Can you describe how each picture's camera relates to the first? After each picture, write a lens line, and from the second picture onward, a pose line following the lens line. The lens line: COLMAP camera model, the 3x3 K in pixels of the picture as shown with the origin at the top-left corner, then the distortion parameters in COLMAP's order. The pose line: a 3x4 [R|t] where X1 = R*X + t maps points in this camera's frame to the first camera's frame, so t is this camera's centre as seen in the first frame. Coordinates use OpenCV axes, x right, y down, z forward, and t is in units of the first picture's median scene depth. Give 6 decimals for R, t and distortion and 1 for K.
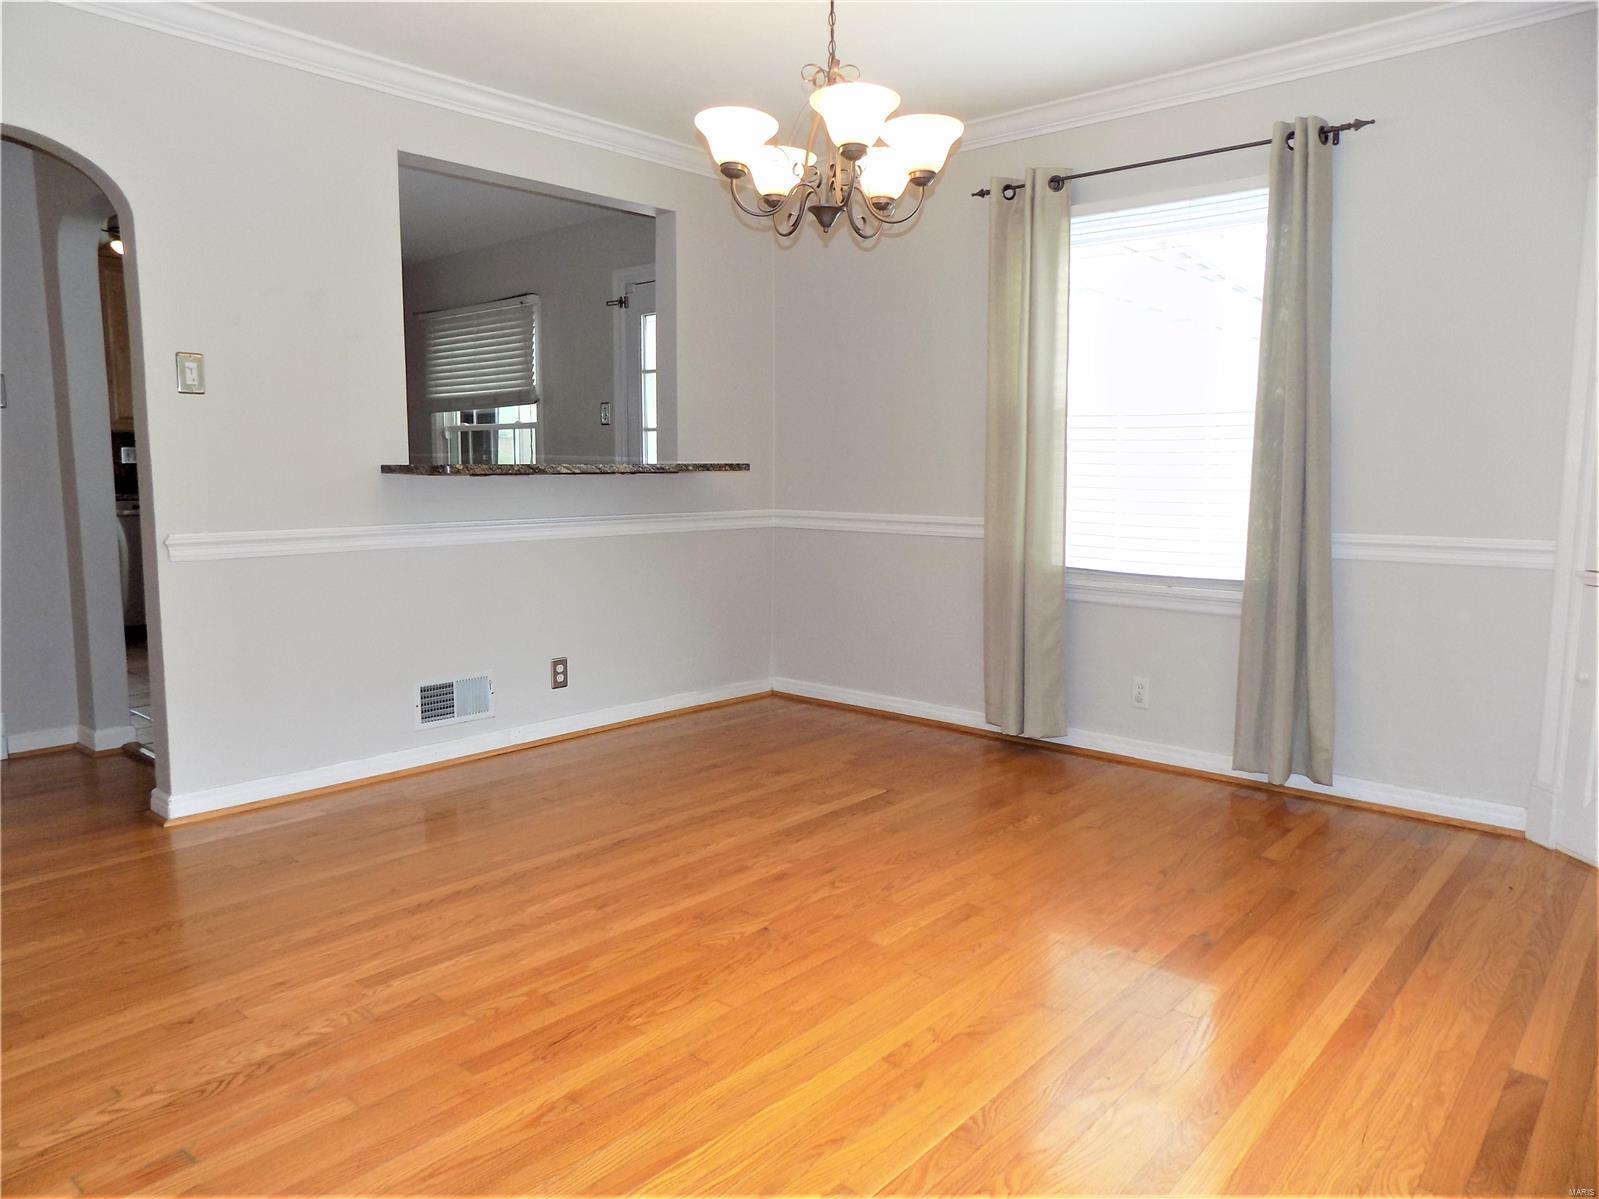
lens RADIAL K [[1152.9, 0, 799.5], [0, 1152.9, 599.5], [0, 0, 1]] dist [-0.038746, 0.002931]
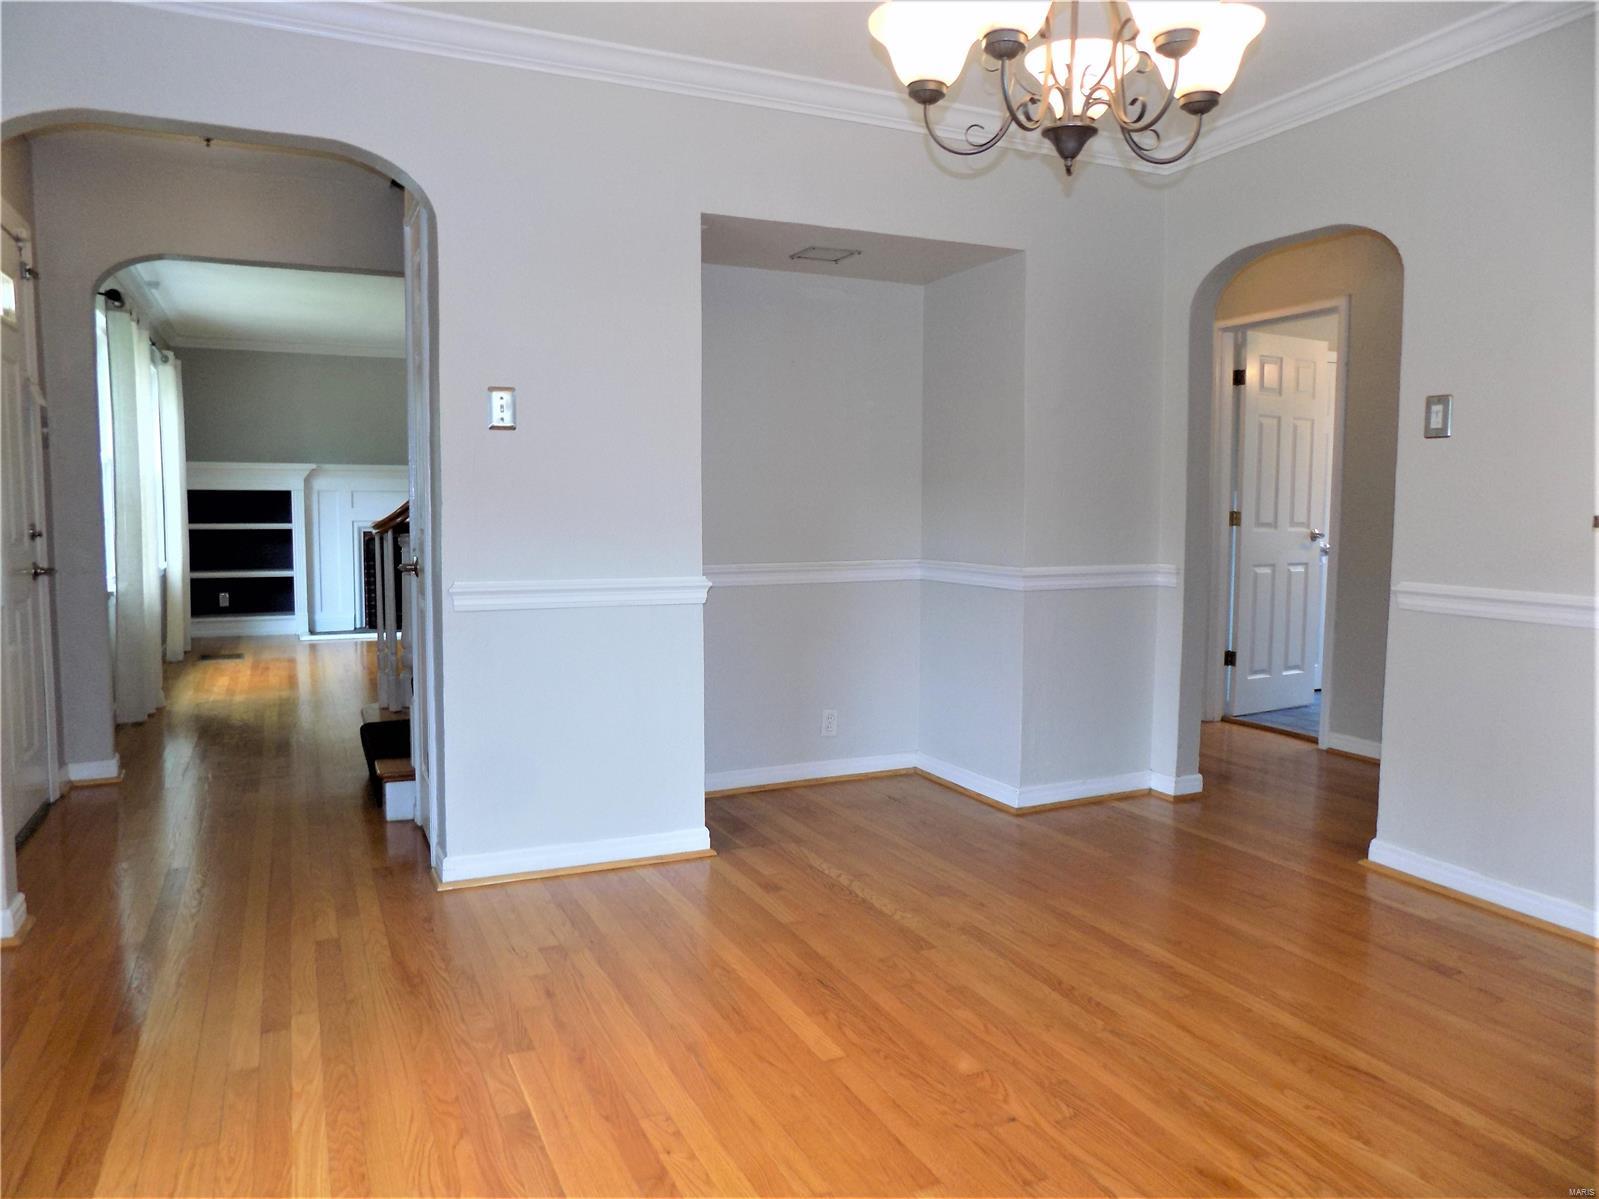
lens RADIAL K [[1060.8, 0, 822.2], [0, 1060.8, 595.8], [0, 0, 1]] dist [-0.056708, 0.058494]
pose [[-0.388448, 0.075542, -0.918369, 0.675362], [-0.115846, 0.984723, 0.130000, -0.150276], [0.914159, 0.156888, -0.373763, 1.128687]]
